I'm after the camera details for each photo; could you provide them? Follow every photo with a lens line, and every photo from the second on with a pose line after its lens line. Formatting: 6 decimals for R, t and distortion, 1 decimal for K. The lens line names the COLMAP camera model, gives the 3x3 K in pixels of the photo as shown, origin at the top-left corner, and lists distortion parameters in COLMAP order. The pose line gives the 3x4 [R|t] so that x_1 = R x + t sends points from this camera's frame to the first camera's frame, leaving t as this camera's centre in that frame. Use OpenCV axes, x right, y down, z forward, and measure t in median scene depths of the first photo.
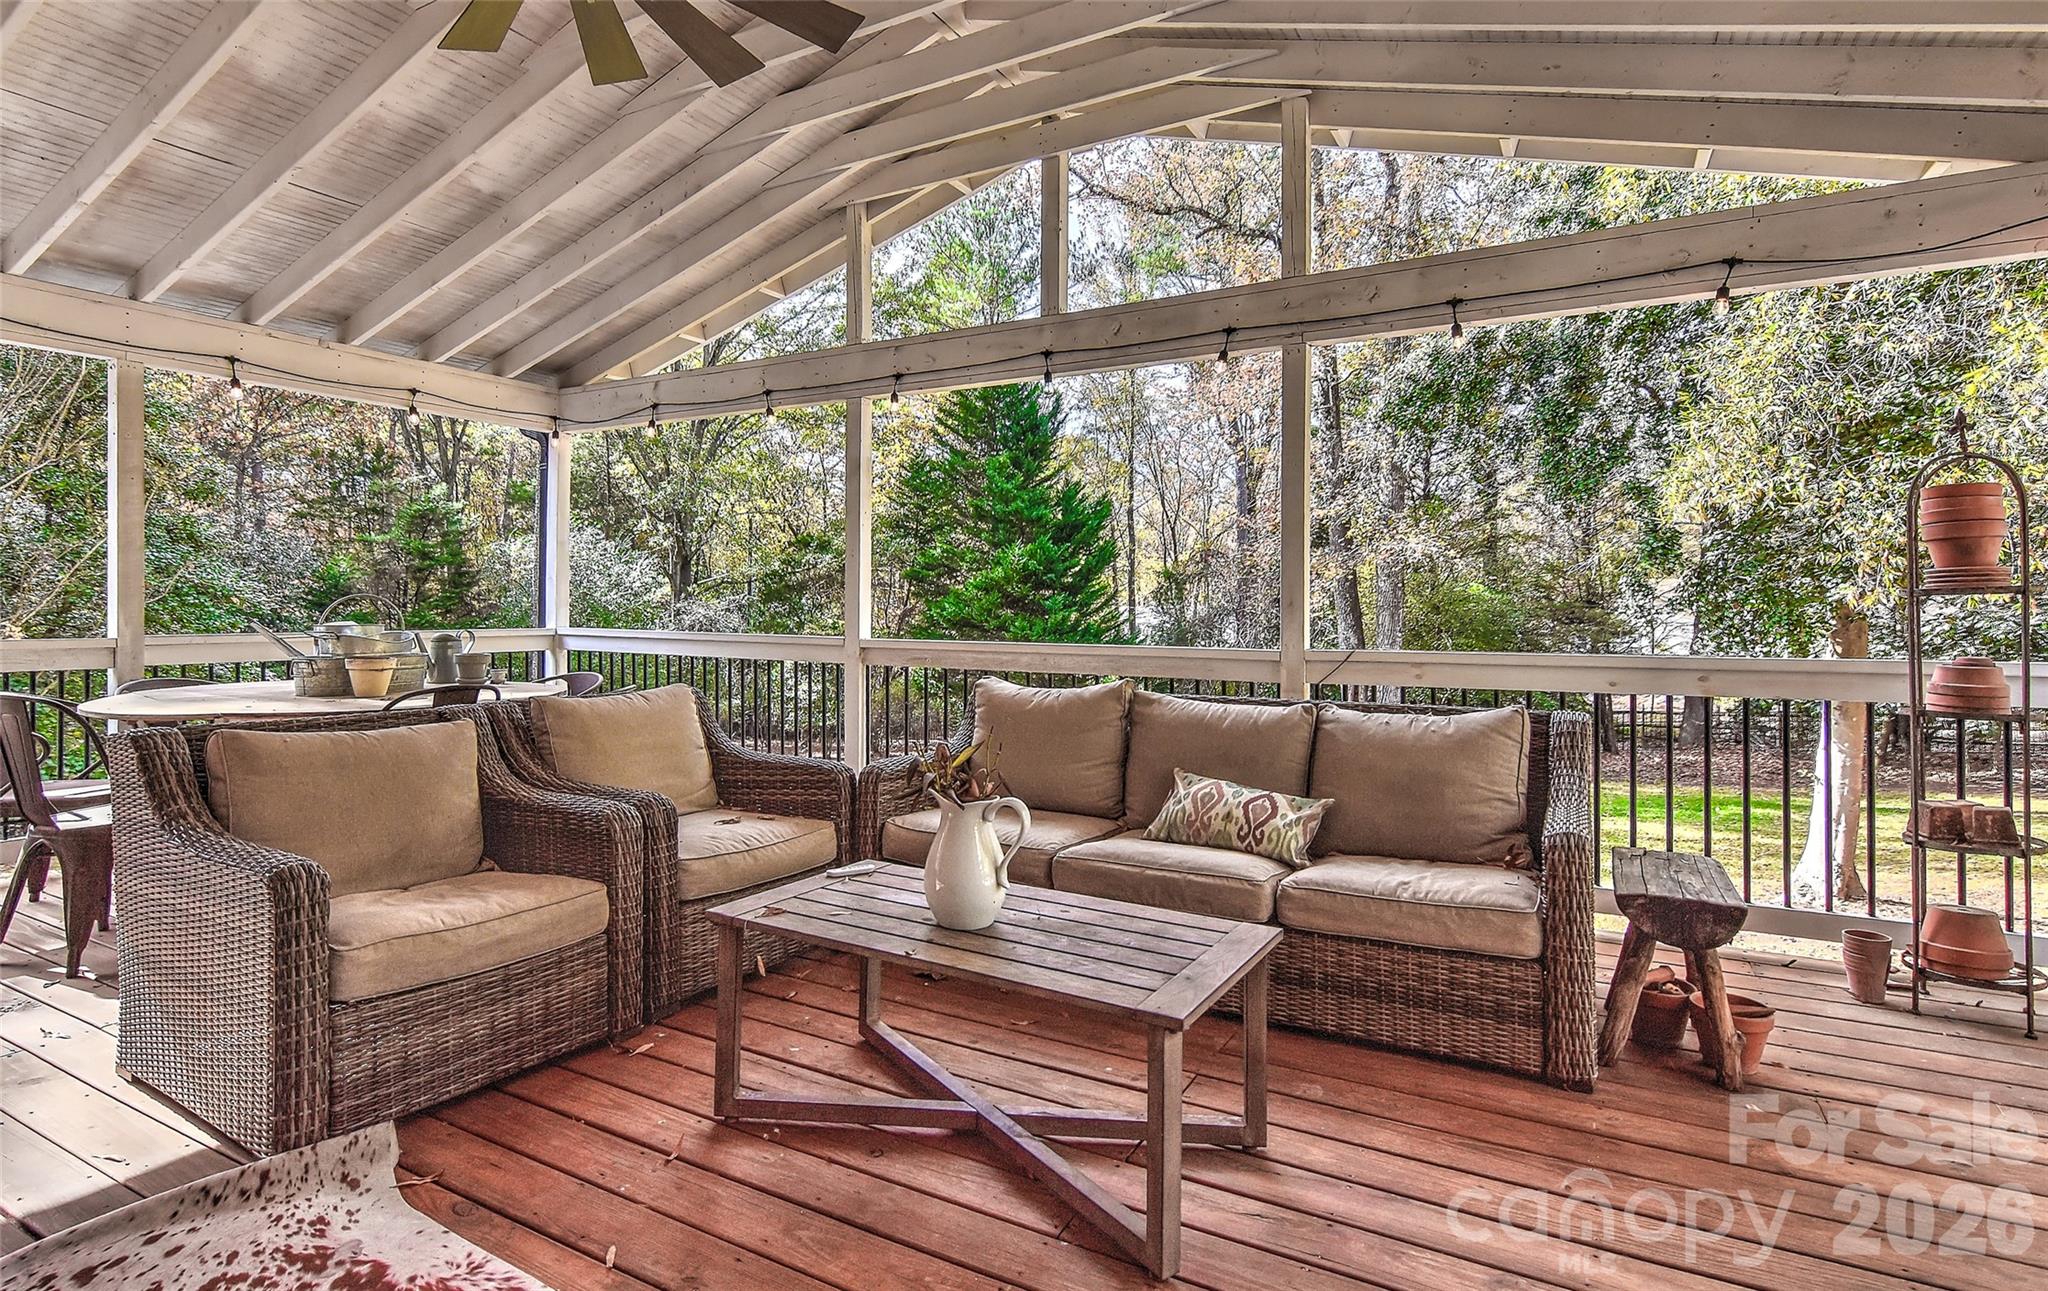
lens RADIAL K [[1111.8, 0, 866.1], [0, 1111.8, 605.0], [0, 0, 1]] dist [0.002936, 0.001614]
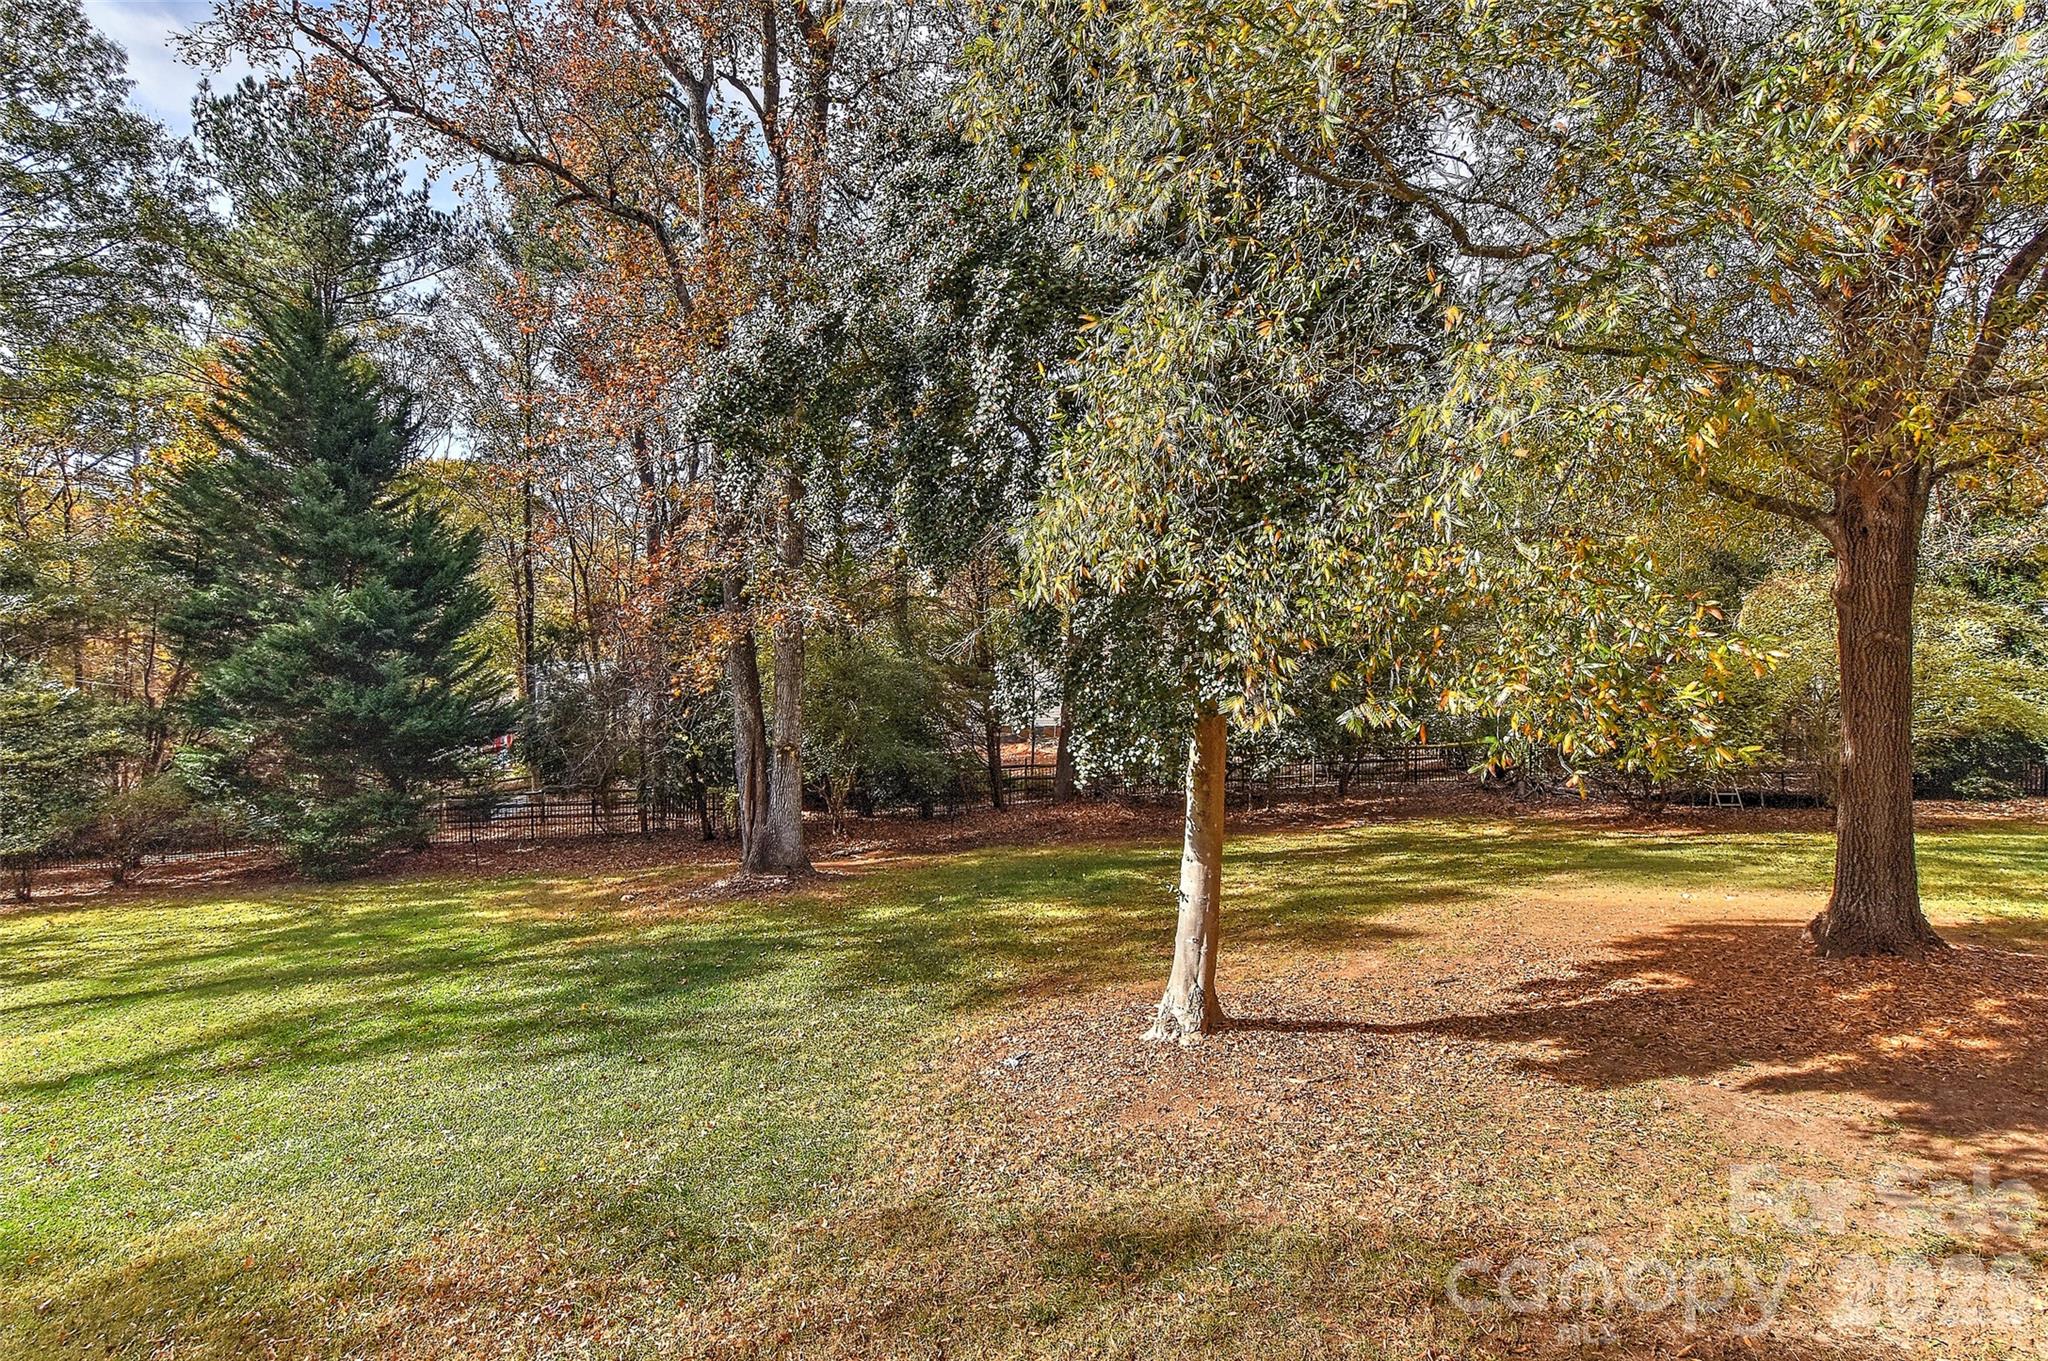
lens RADIAL K [[1018.6, 0, 1024.0], [0, 1018.6, 680.5], [0, 0, 1]] dist [0.014351, -0.000876]
pose [[0.823241, -0.019442, 0.567360, 0.167365], [-0.000120, 0.999407, 0.034421, -0.022608], [-0.567693, -0.028405, 0.822750, 0.232398]]
